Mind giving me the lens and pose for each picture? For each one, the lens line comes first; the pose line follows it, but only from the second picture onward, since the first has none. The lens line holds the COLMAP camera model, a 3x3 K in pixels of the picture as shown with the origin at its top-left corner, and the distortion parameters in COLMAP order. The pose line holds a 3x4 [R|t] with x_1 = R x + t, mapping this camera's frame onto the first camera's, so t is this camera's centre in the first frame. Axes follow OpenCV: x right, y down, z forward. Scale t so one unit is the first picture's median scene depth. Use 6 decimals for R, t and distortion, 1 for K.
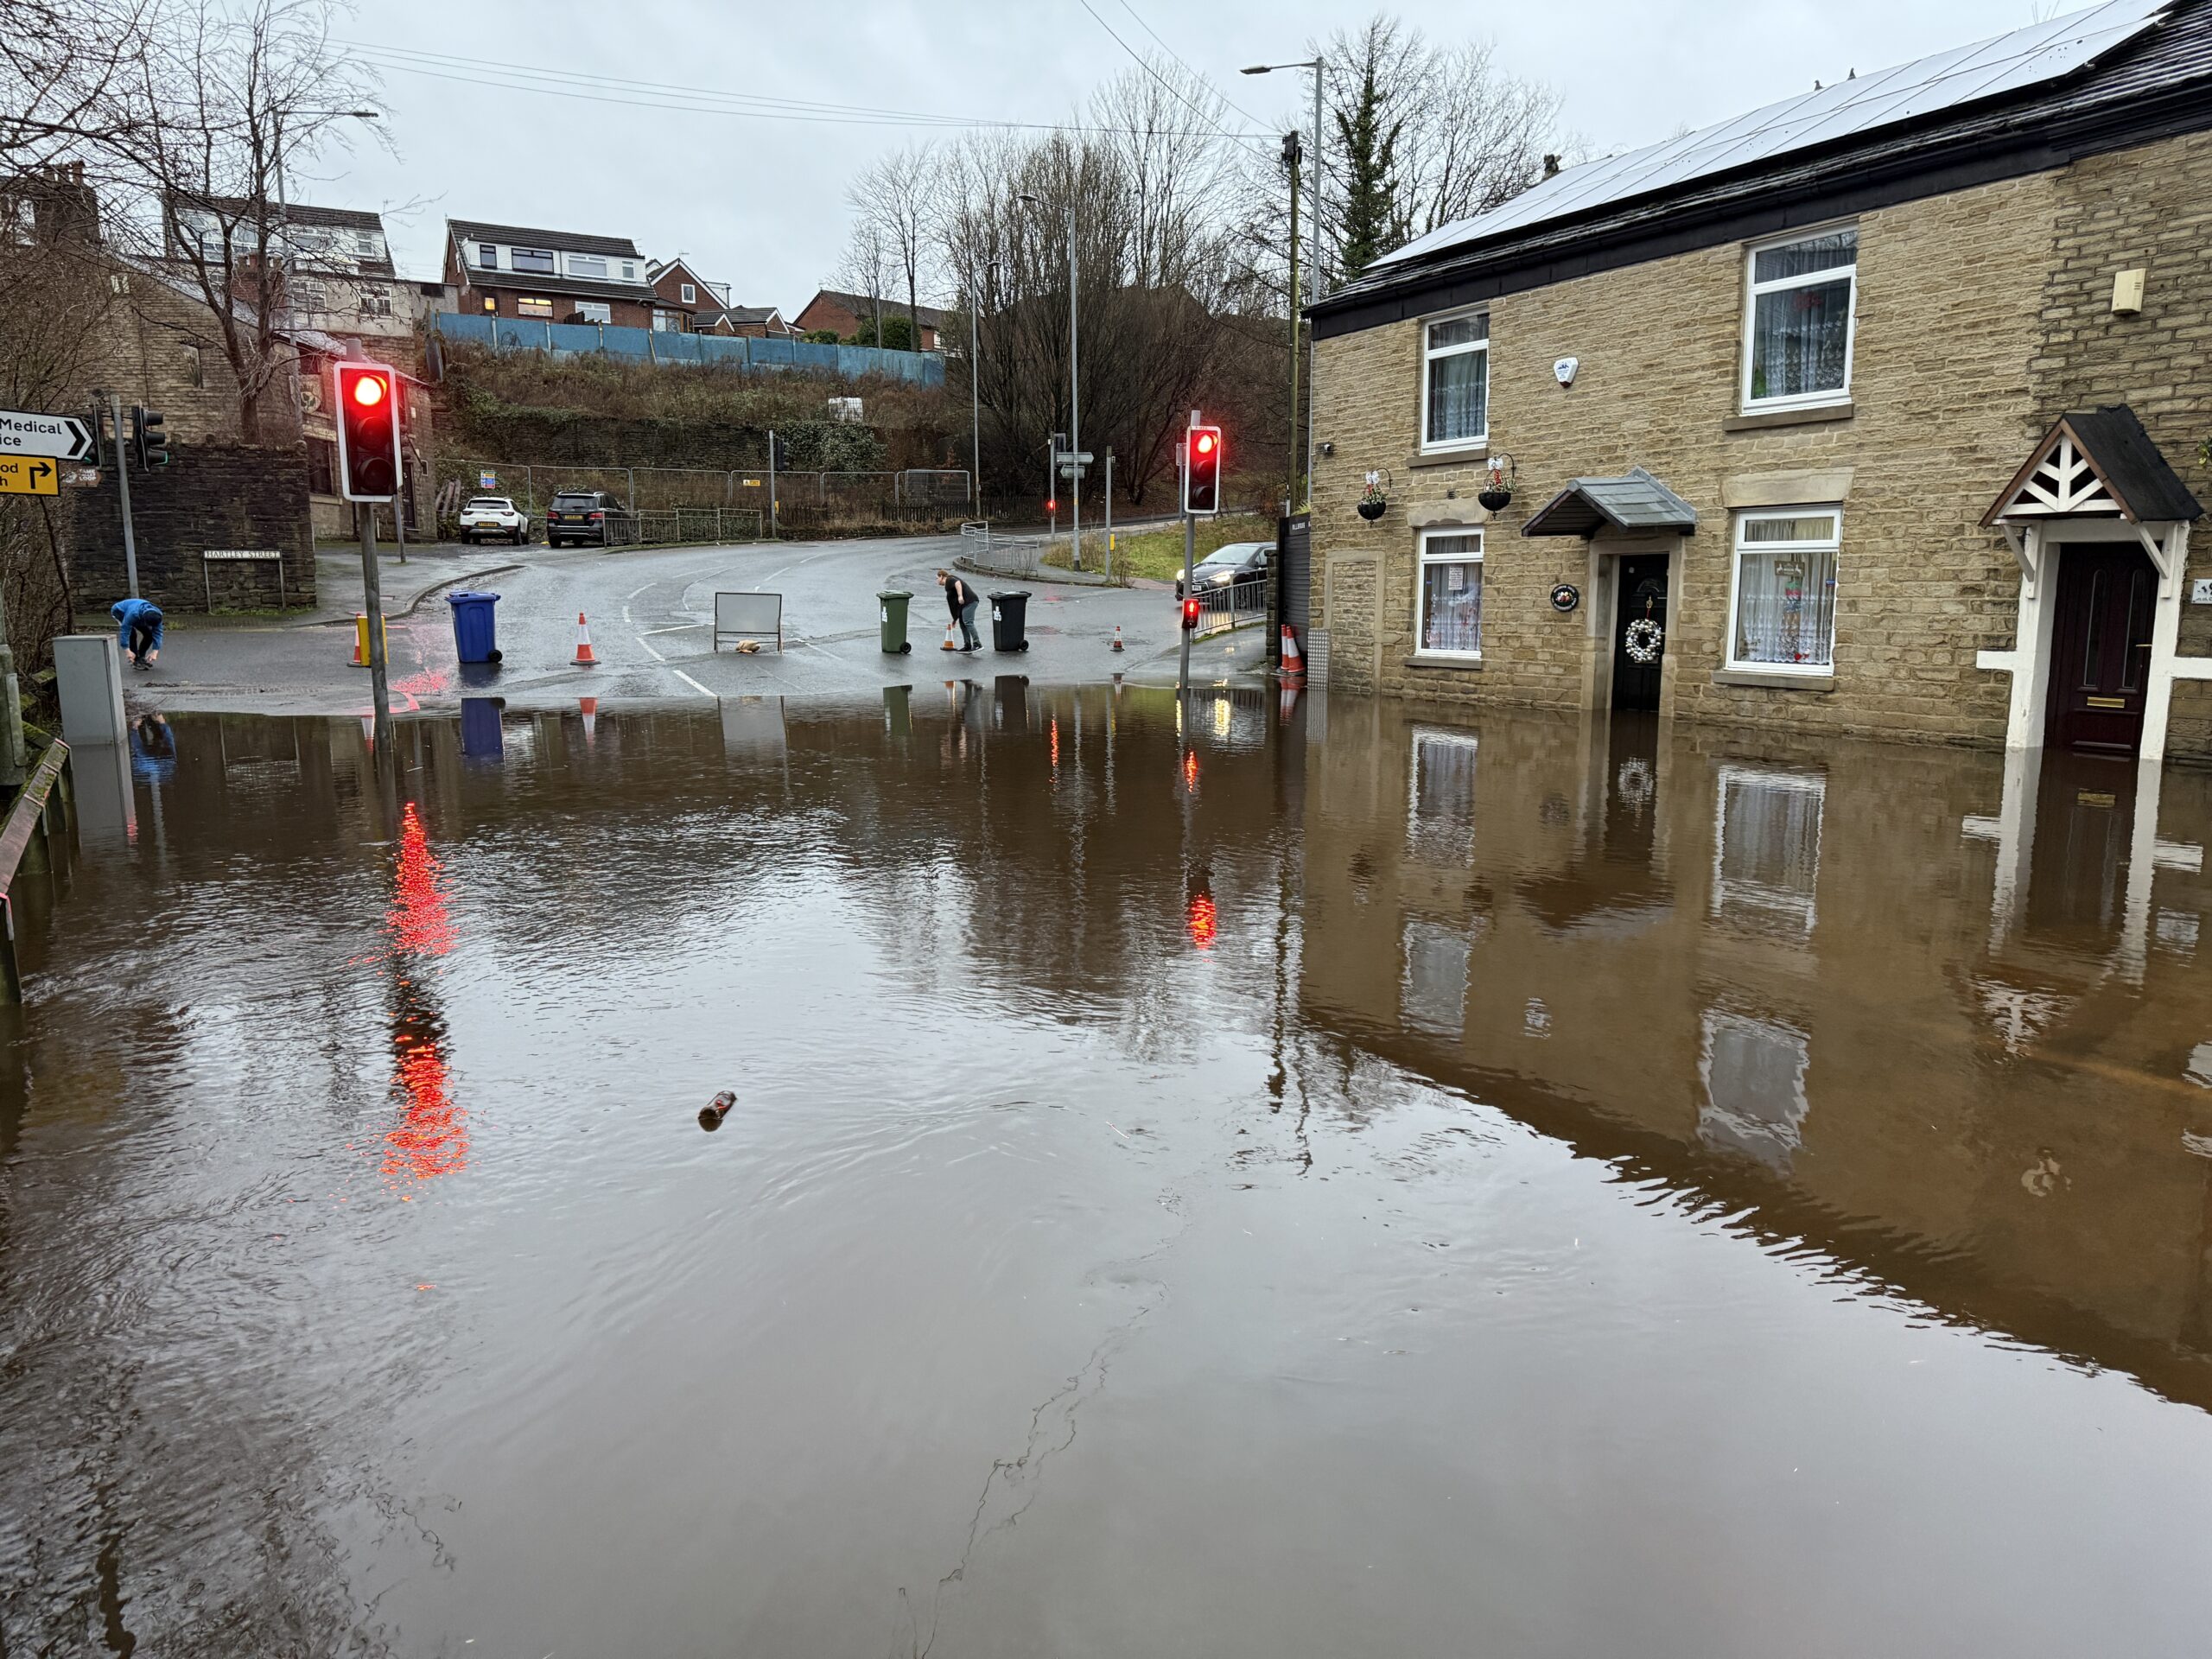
lens RADIAL K [[1628.6, 0, 1152.6], [0, 1628.6, 831.4], [0, 0, 1]] dist [0.050367, -0.055654]
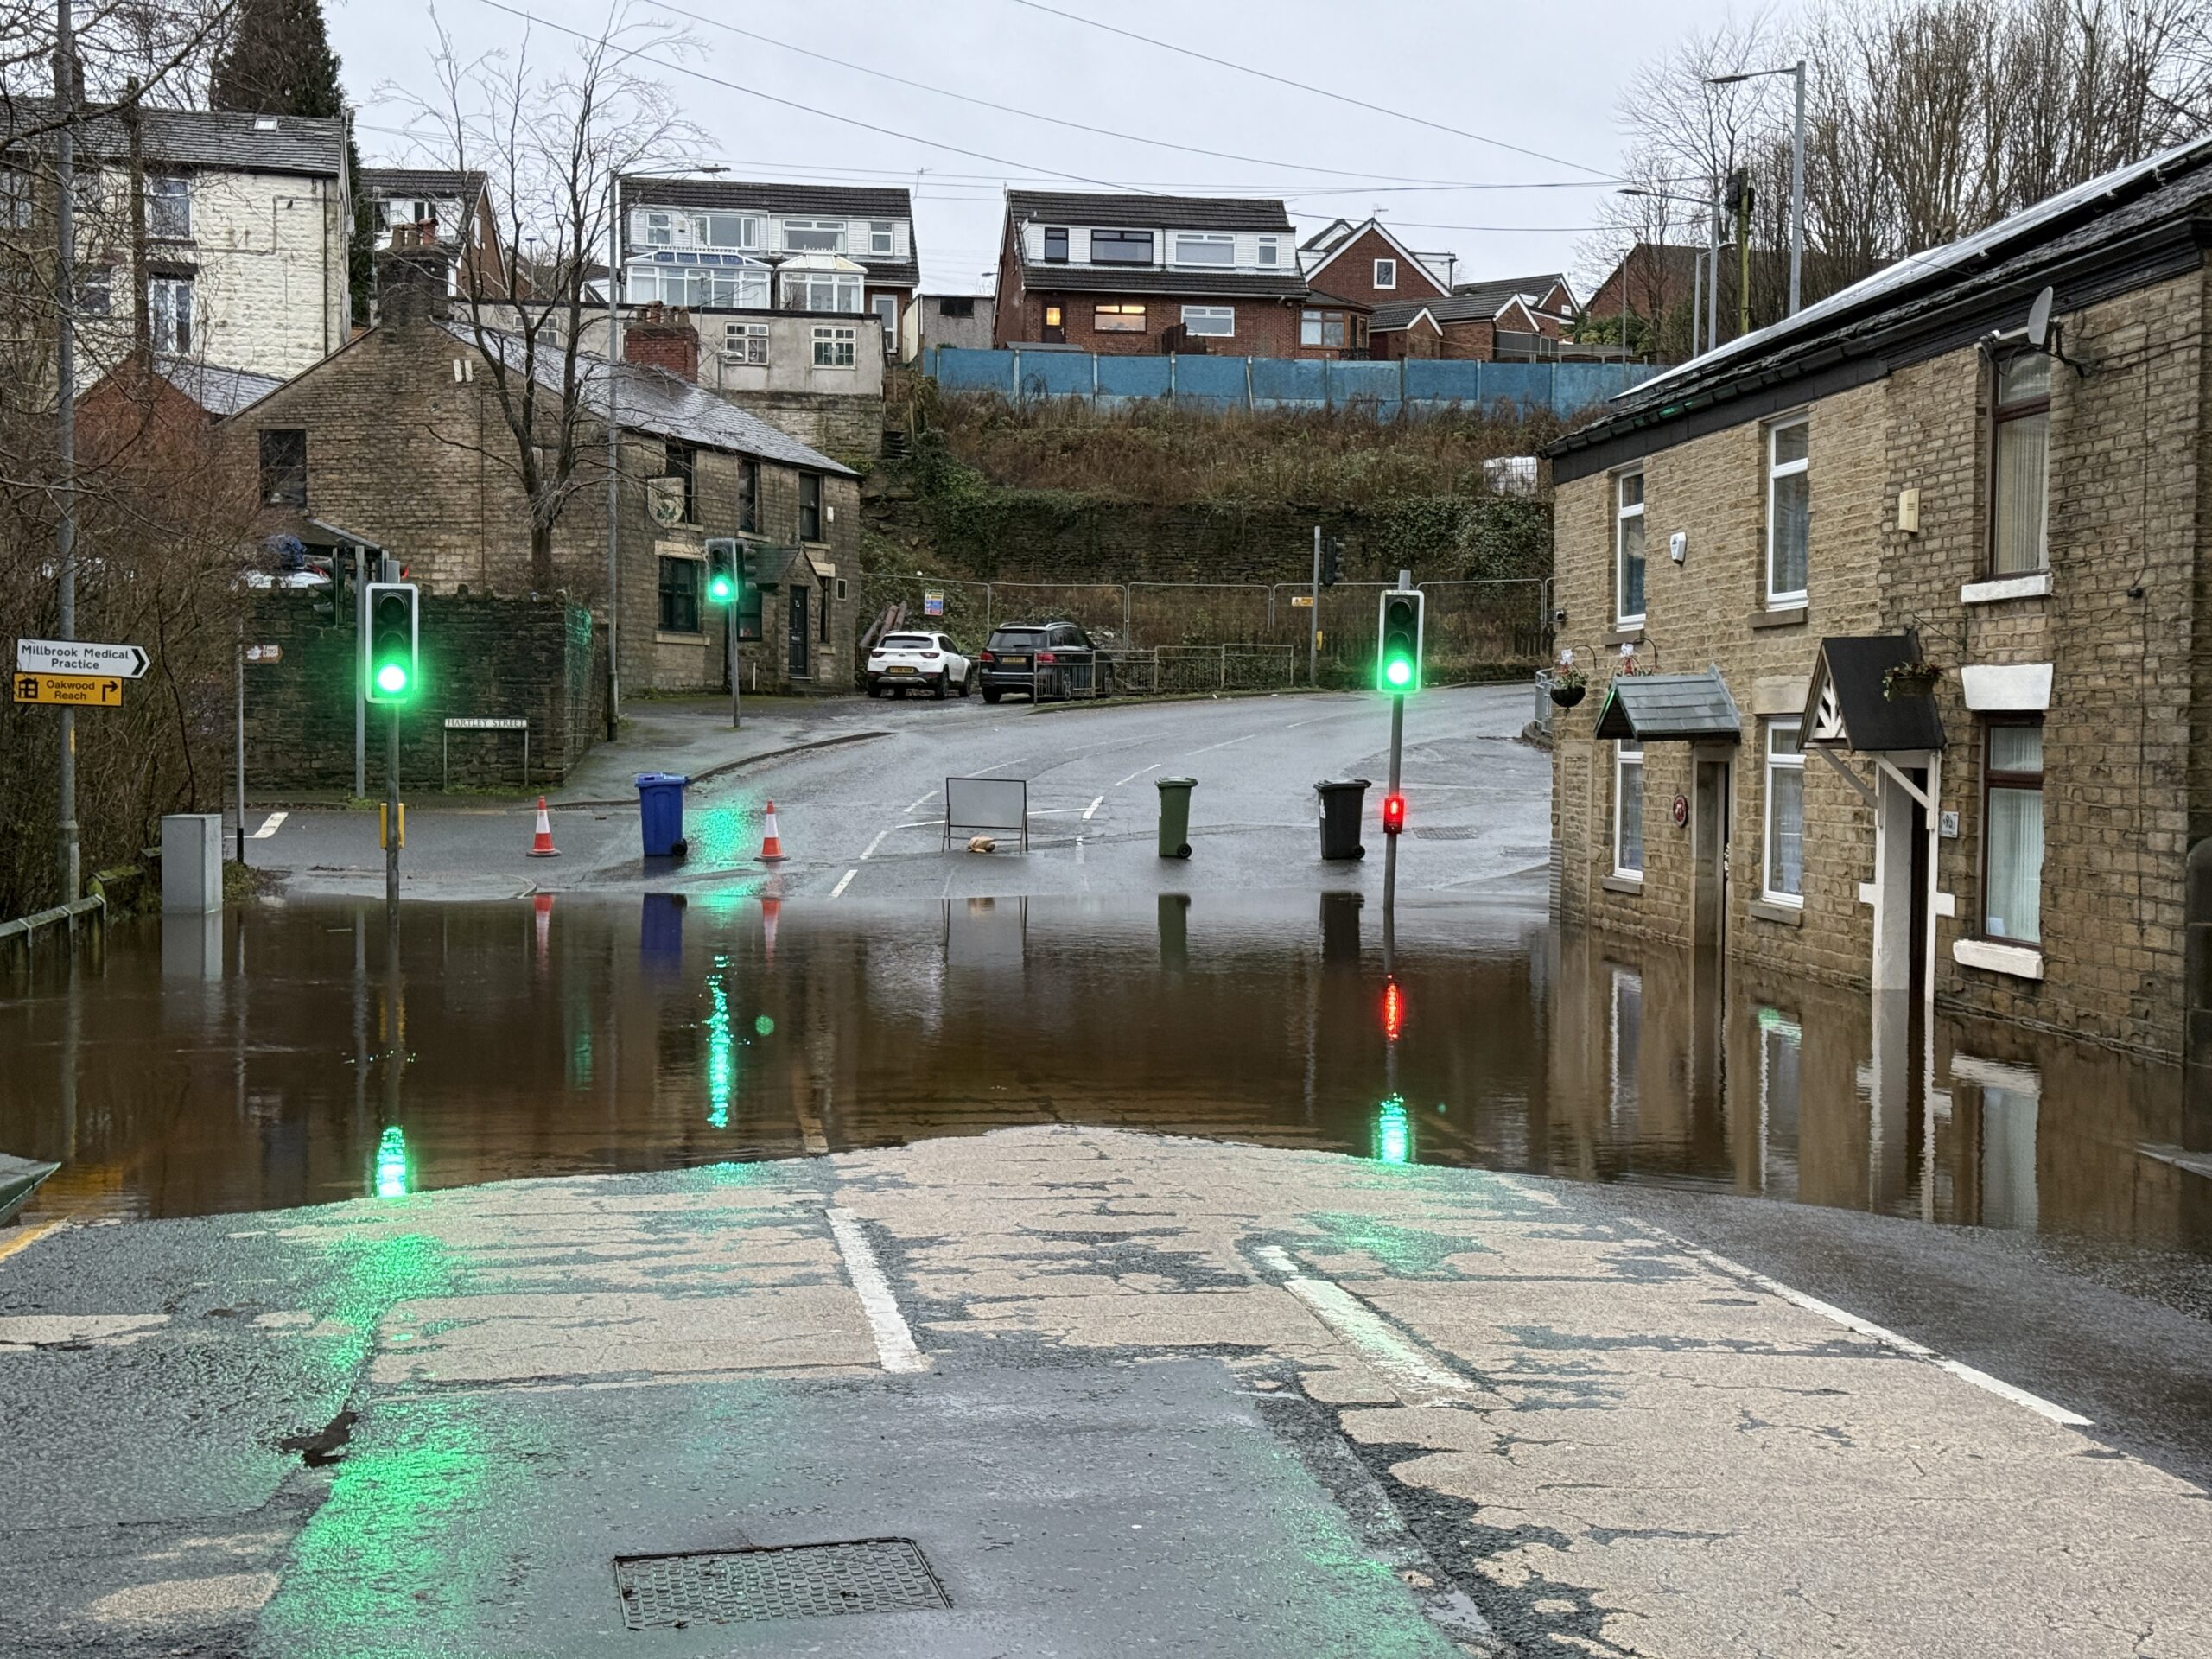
lens RADIAL K [[3146.2, 0, 1107.4], [0, 3146.2, 833.8], [0, 0, 1]] dist [0.156885, 0.000000]
pose [[0.920902, 0.026751, -0.388876, 0.373504], [-0.073928, 0.991522, -0.106861, 0.038149], [0.382721, 0.127157, 0.915072, -0.357319]]
